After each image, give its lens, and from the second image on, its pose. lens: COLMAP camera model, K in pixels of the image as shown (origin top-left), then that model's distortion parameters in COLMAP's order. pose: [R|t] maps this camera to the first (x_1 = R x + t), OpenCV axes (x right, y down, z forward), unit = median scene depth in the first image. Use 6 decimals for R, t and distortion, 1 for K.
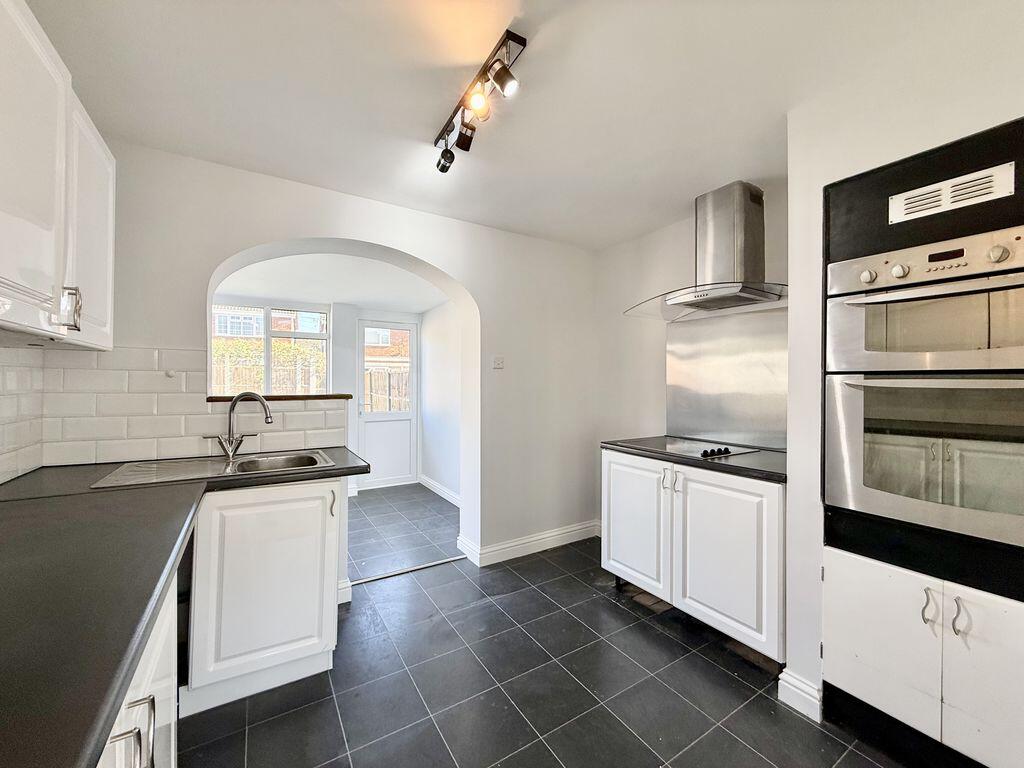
lens RADIAL K [[407.6, 0, 513.2], [0, 407.6, 381.1], [0, 0, 1]] dist [0.001466, 0.000089]
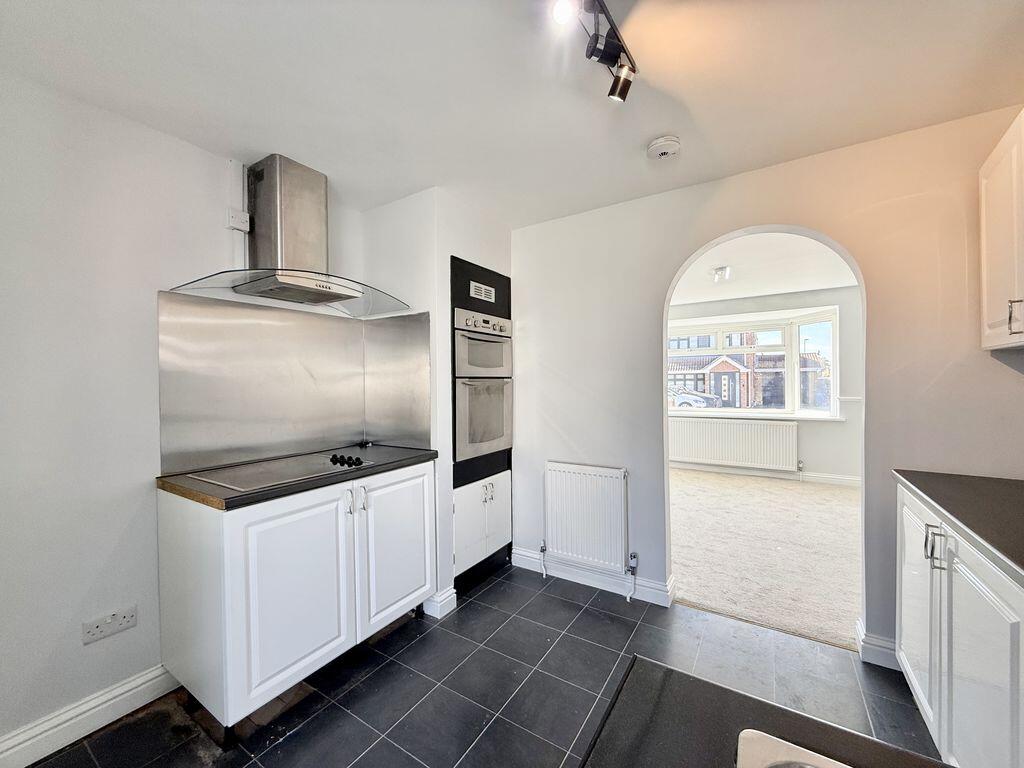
lens RADIAL K [[407.6, 0, 510.7], [0, 407.6, 383.3], [0, 0, 1]] dist [0.001466, 0.000089]
pose [[-0.411267, -0.002324, 0.911512, -0.721422], [0.018767, 0.999763, 0.011017, -0.010251], [-0.911322, 0.021637, -0.411126, 1.423096]]
